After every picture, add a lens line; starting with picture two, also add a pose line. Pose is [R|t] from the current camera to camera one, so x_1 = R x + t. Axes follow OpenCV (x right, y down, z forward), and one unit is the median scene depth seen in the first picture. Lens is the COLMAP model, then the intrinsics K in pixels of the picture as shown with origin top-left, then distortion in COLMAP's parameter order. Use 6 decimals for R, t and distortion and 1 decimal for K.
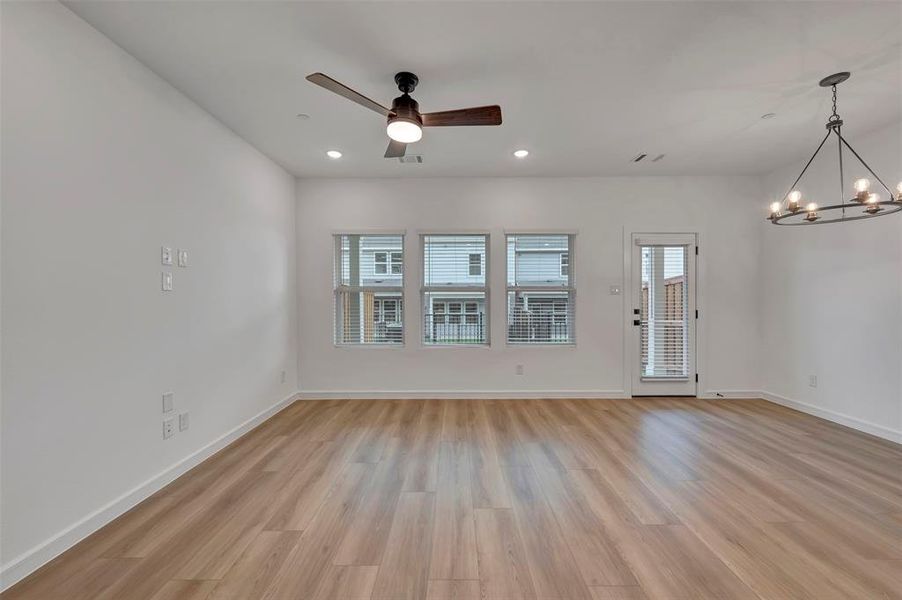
lens RADIAL K [[356.9, 0, 453.7], [0, 356.9, 300.2], [0, 0, 1]] dist [-0.001636, 0.000471]
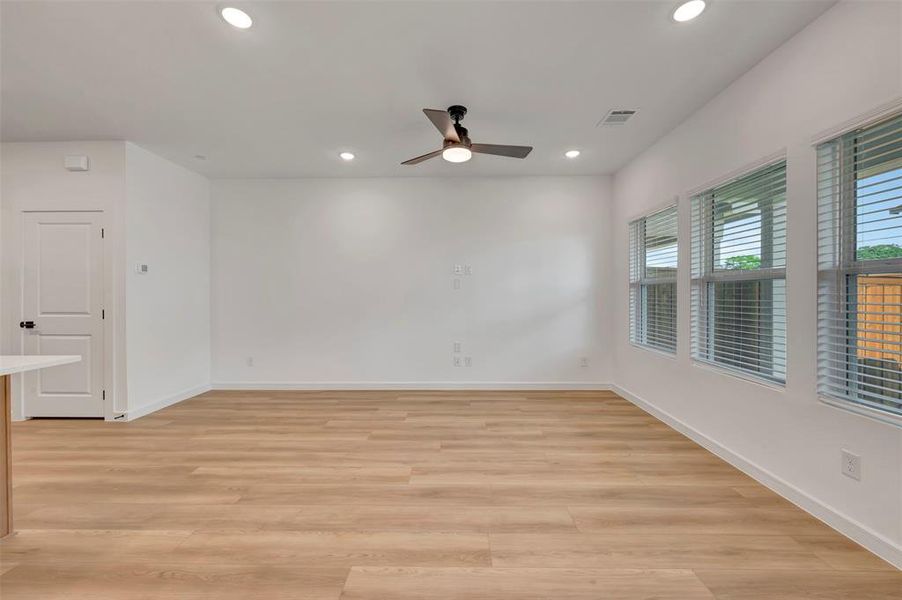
lens RADIAL K [[356.9, 0, 453.5], [0, 356.9, 296.8], [0, 0, 1]] dist [-0.001636, 0.000471]
pose [[-0.013823, 0.010226, -0.999852, 0.690841], [-0.005484, 0.999932, 0.010302, 0.000267], [0.999889, 0.005626, -0.013766, 0.640110]]
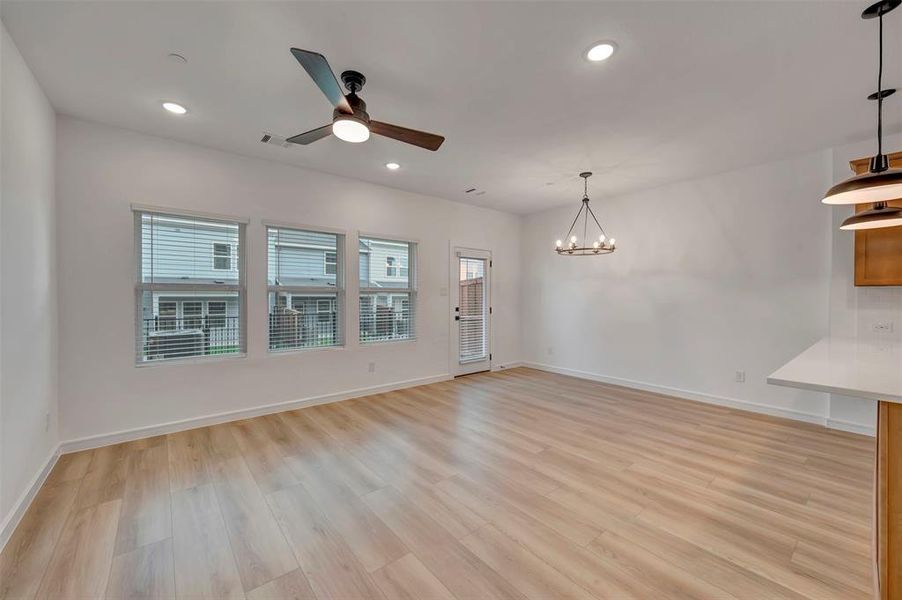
lens RADIAL K [[356.9, 0, 454.2], [0, 356.9, 299.2], [0, 0, 1]] dist [-0.001636, 0.000471]
pose [[0.769044, -0.002195, 0.639192, -0.347604], [0.000856, 0.999997, 0.002405, -0.007750], [-0.639195, -0.001302, 0.769044, 0.041915]]
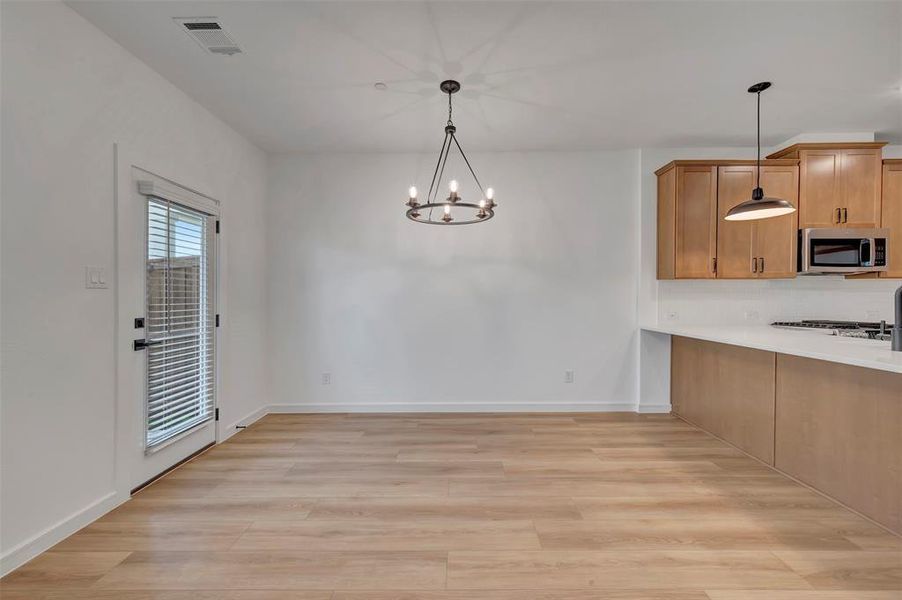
lens RADIAL K [[356.9, 0, 453.8], [0, 356.9, 297.8], [0, 0, 1]] dist [-0.001636, 0.000471]
pose [[0.006935, -0.002527, 0.999973, 0.005147], [0.015778, 0.999873, 0.002417, 0.002205], [-0.999851, 0.015761, 0.006974, 0.627496]]
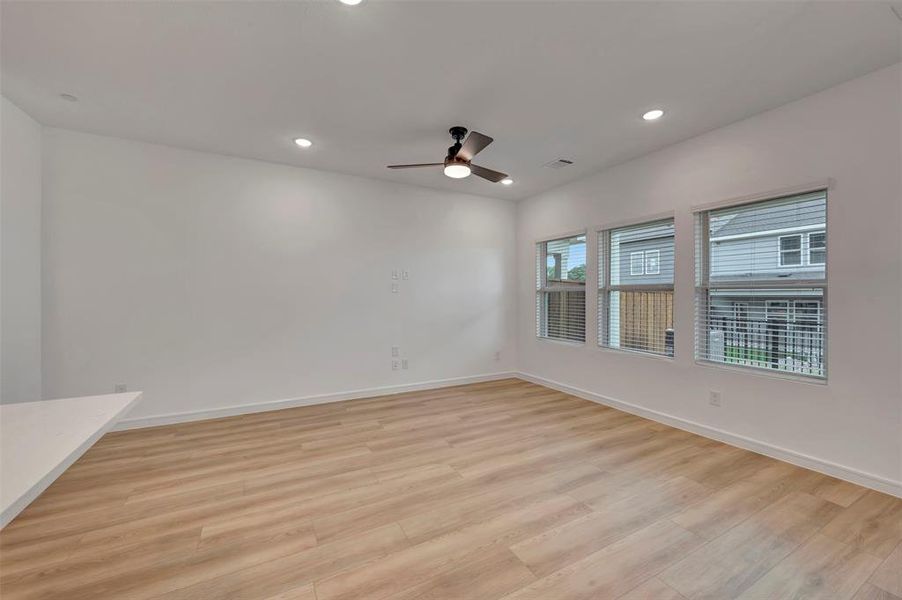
lens RADIAL K [[356.9, 0, 452.5], [0, 356.9, 297.1], [0, 0, 1]] dist [-0.001636, 0.000471]
pose [[0.479716, 0.005648, -0.877406, 0.648171], [-0.010749, 0.999942, 0.000560, -0.004349], [0.877358, 0.009162, 0.479749, 0.223976]]
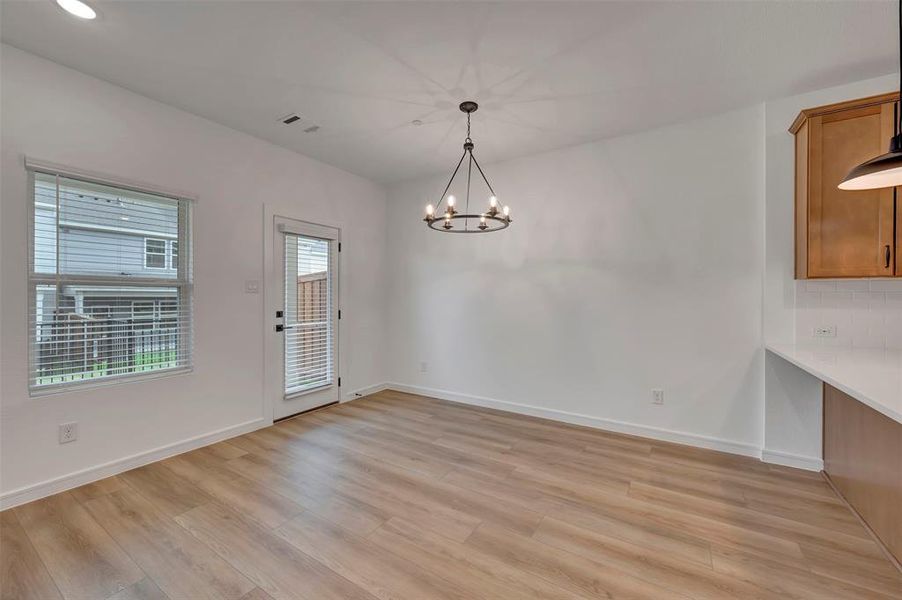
lens RADIAL K [[356.9, 0, 454.5], [0, 356.9, 294.1], [0, 0, 1]] dist [-0.001636, 0.000471]
pose [[0.529989, 0.007479, 0.847971, 0.046695], [0.004272, 0.999925, -0.011489, -0.002720], [-0.847994, 0.009711, 0.529918, 0.276103]]
